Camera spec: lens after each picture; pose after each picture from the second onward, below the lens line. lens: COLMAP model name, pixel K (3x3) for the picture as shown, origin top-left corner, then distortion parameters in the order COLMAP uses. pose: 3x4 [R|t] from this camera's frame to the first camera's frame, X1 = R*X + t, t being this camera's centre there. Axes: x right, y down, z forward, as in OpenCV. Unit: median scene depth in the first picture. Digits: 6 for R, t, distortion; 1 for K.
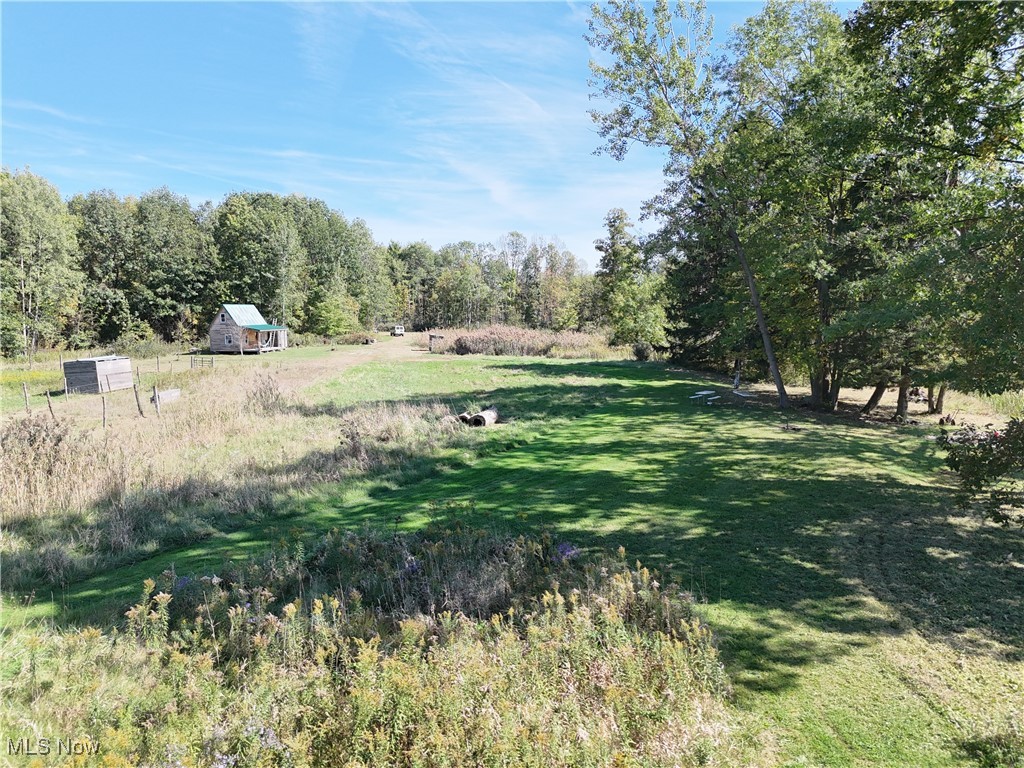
lens RADIAL K [[773.9, 0, 512.0], [0, 773.9, 384.0], [0, 0, 1]] dist [0.086204, -0.104394]
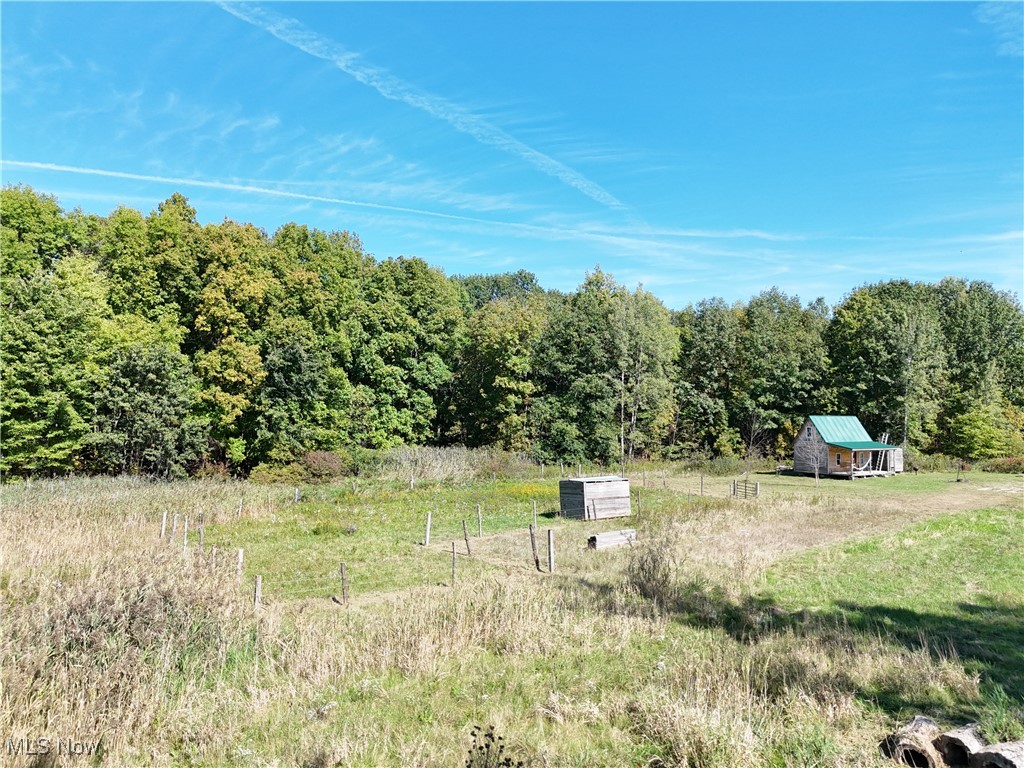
lens RADIAL K [[773.9, 0, 512.0], [0, 773.9, 384.0], [0, 0, 1]] dist [0.086204, -0.104394]
pose [[0.647065, -0.019017, -0.762198, 0.055042], [-0.081789, 0.992189, -0.094190, -0.028369], [0.758035, 0.123286, 0.640455, 0.197590]]
